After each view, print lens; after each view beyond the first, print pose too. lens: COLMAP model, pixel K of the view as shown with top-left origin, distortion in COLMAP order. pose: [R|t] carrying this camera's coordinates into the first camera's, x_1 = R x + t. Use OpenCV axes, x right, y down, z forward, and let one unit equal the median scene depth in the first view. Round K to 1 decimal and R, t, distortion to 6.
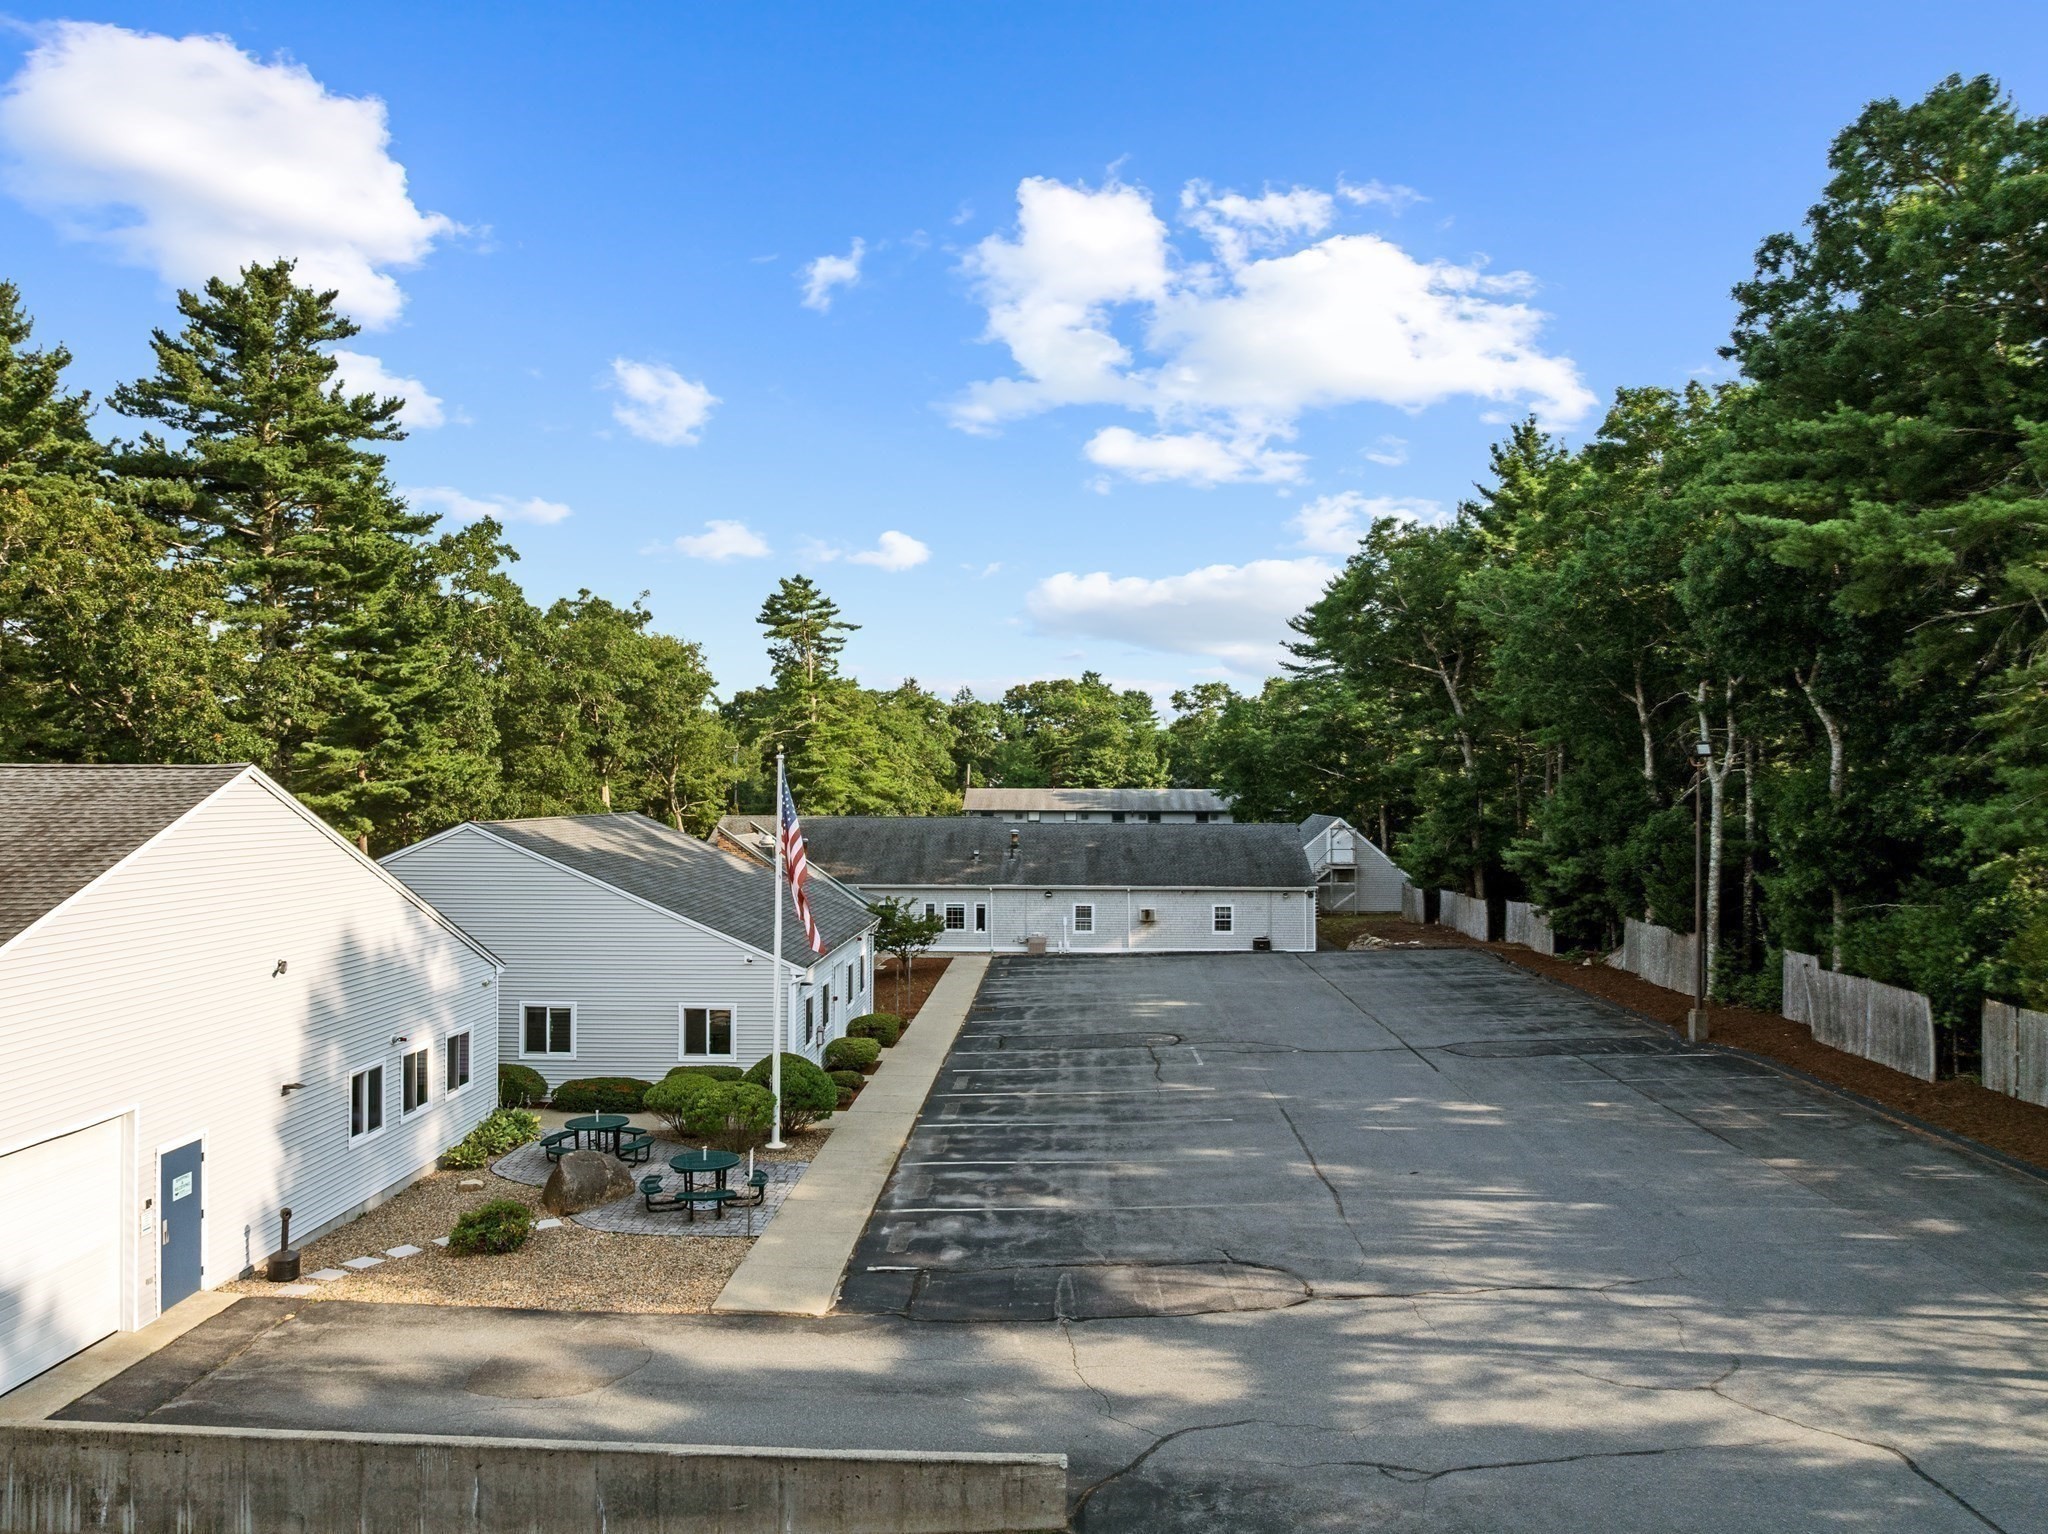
lens RADIAL K [[1477.7, 0, 1029.2], [0, 1477.7, 772.2], [0, 0, 1]] dist [-0.035377, -0.000589]
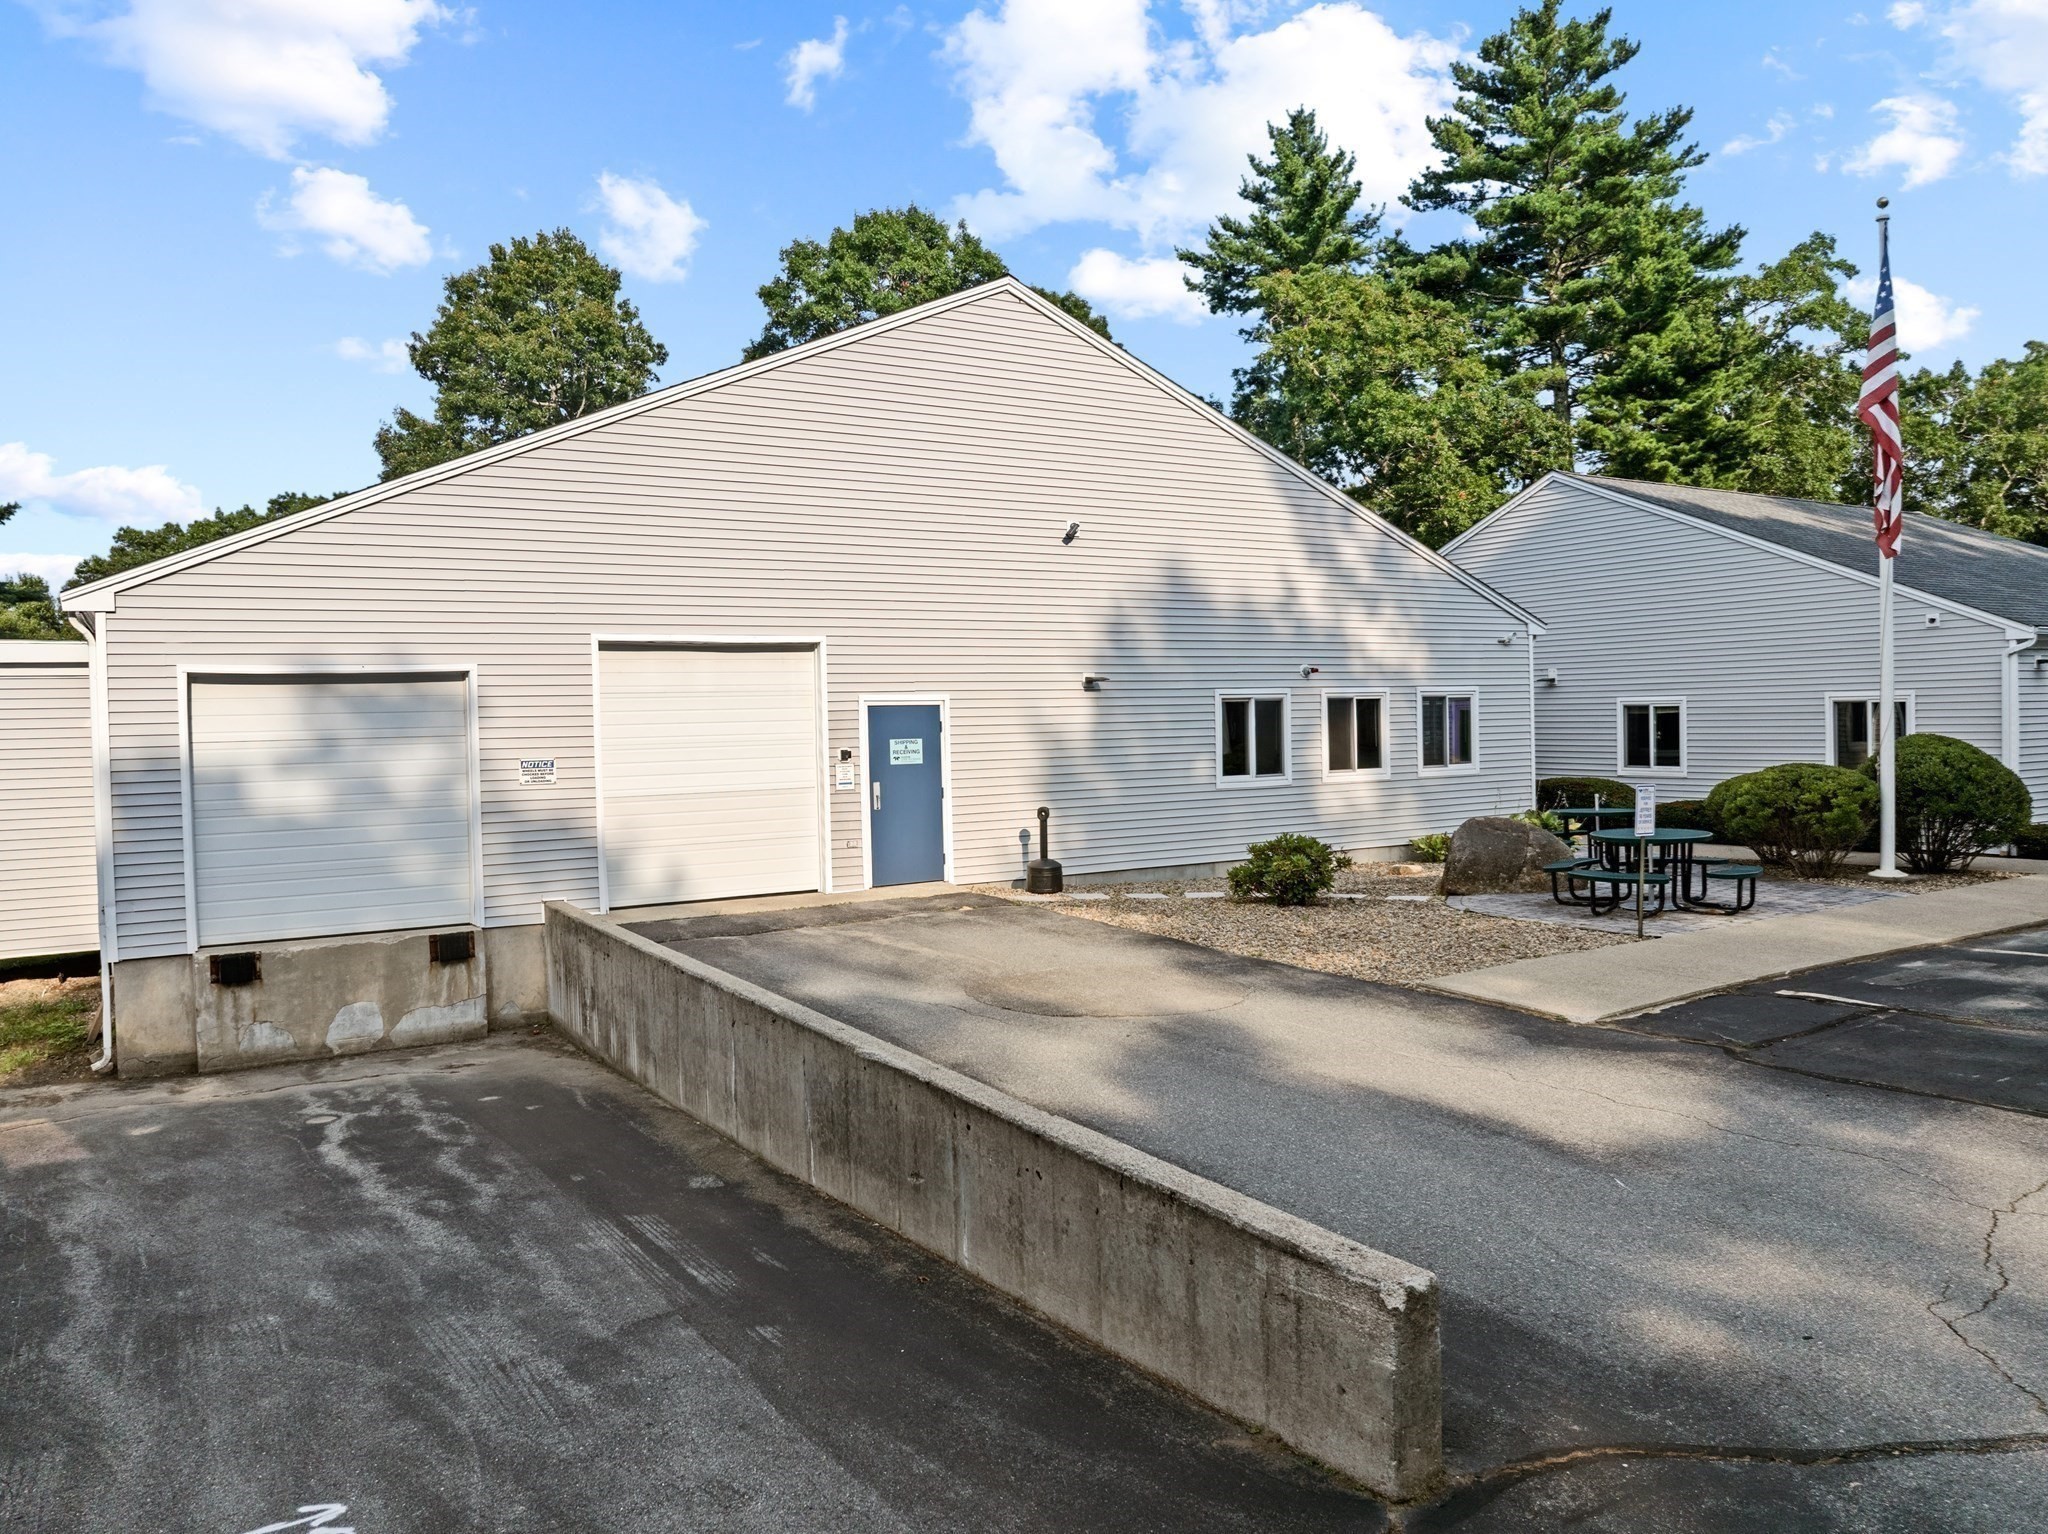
lens RADIAL K [[1444.1, 0, 1033.4], [0, 1444.1, 755.9], [0, 0, 1]] dist [-0.035062, -0.003738]
pose [[0.551759, 0.006057, -0.833982, 0.060893], [0.032746, 0.999045, 0.028921, 0.092064], [0.833361, -0.043267, 0.551033, 0.205101]]
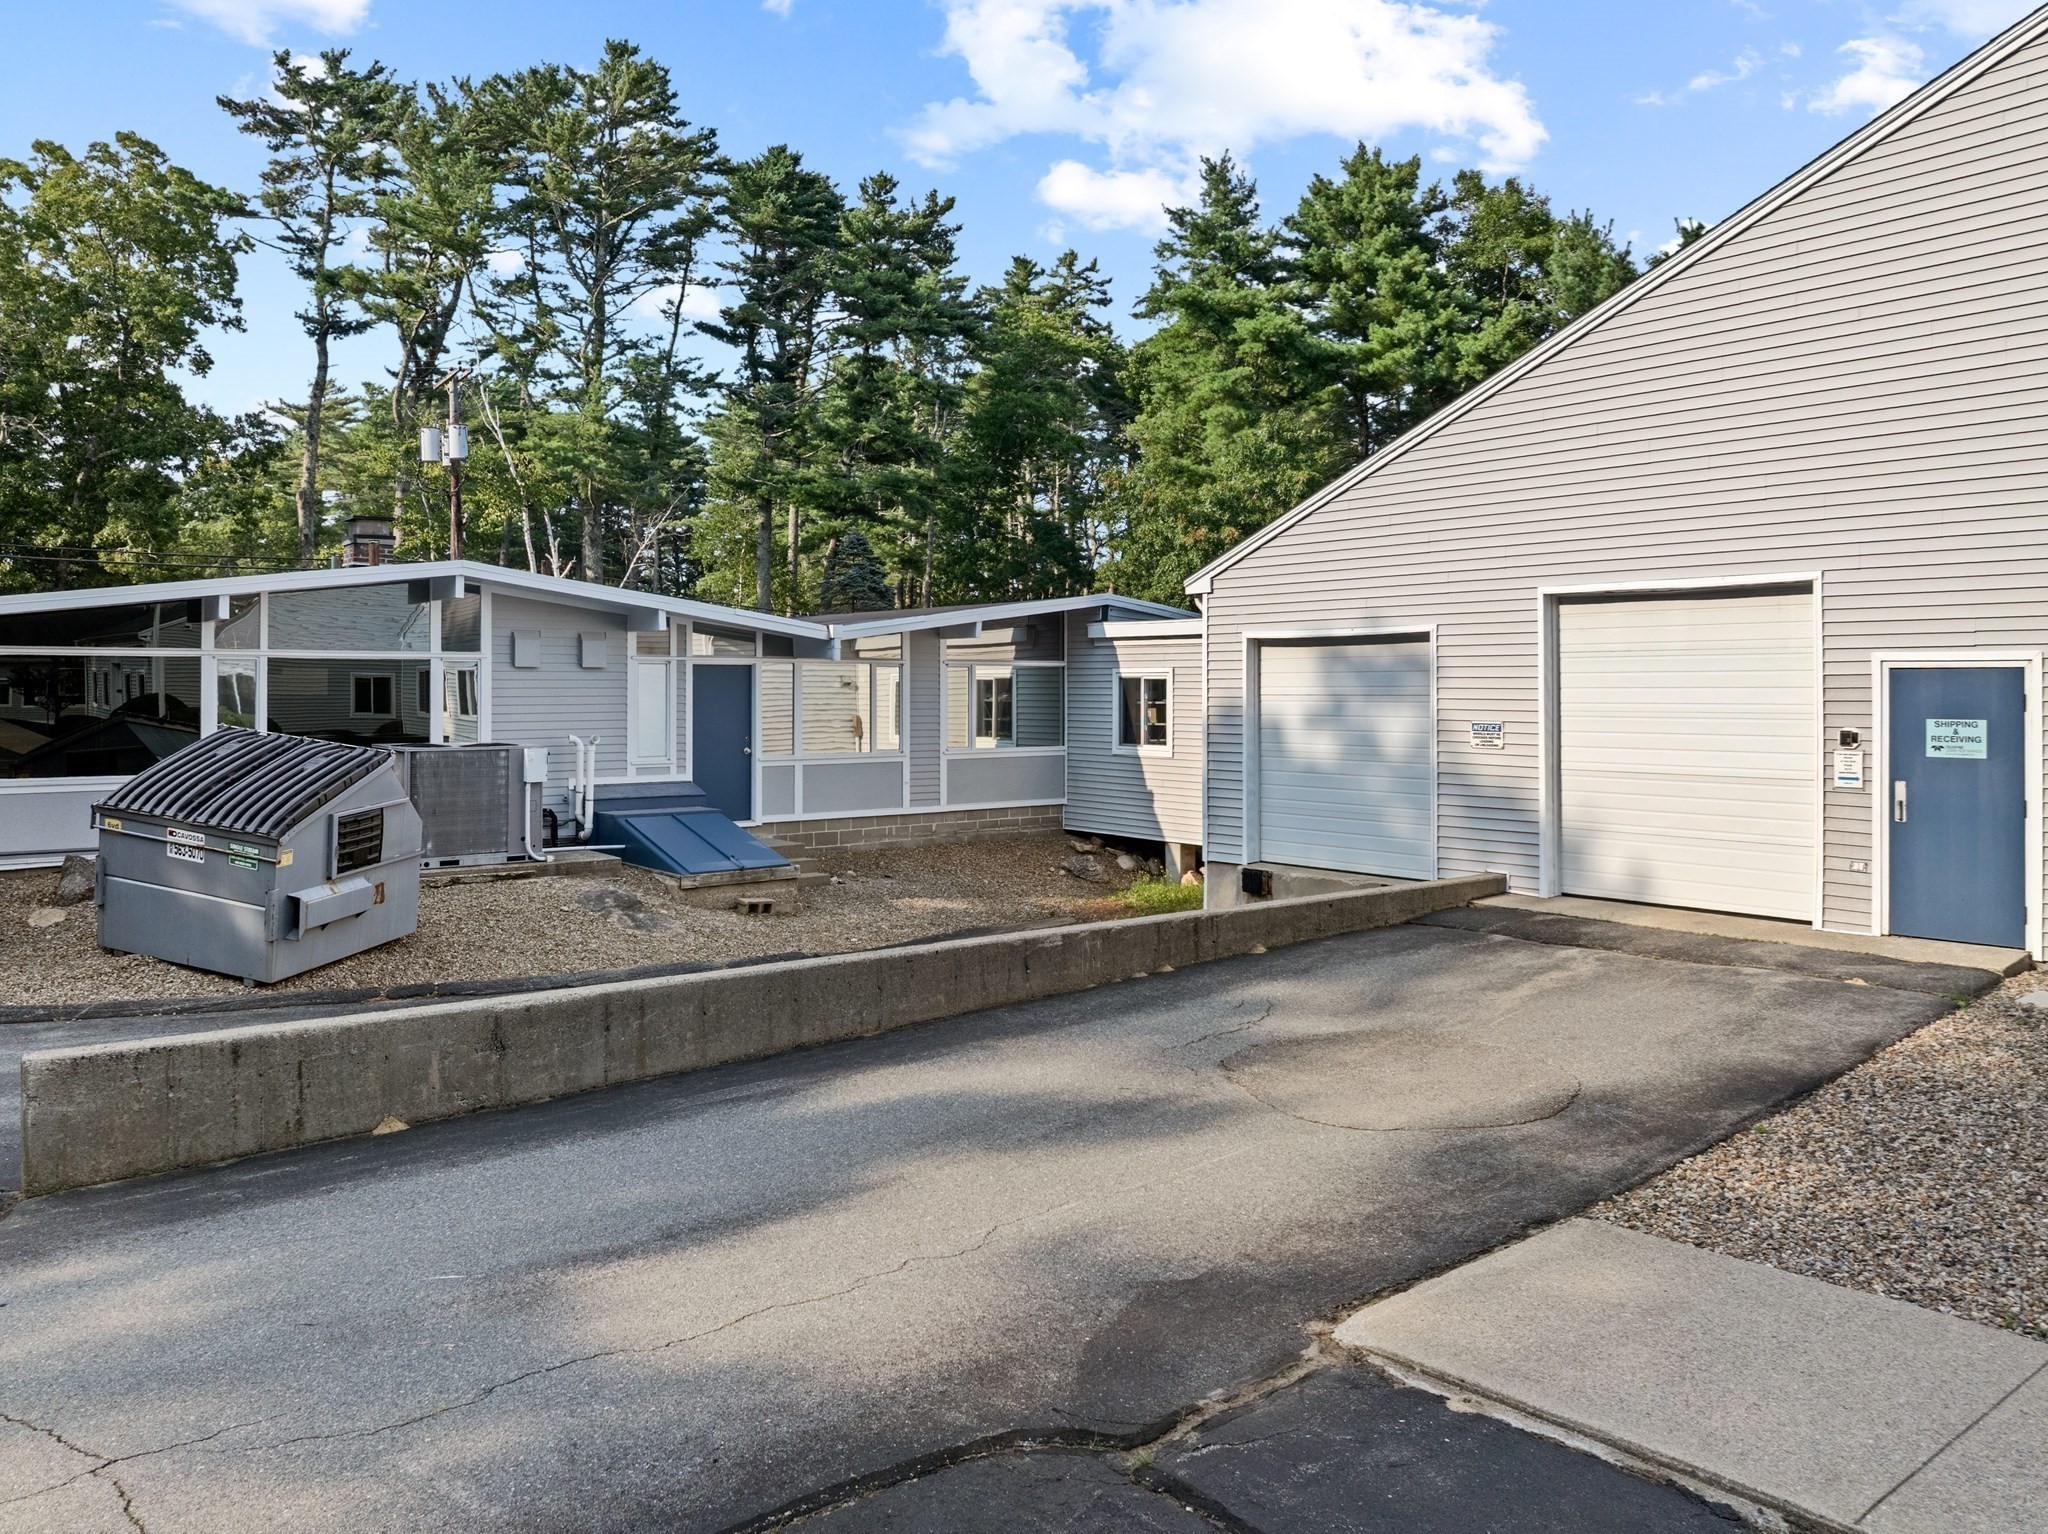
lens RADIAL K [[1441.9, 0, 950.7], [0, 1441.9, 673.8], [0, 0, 1]] dist [-0.038914, -0.001680]
pose [[-0.779709, -0.011481, -0.626037, 0.022583], [0.002508, 0.999767, -0.021459, 0.093937], [0.626137, -0.018302, -0.779498, 0.411447]]
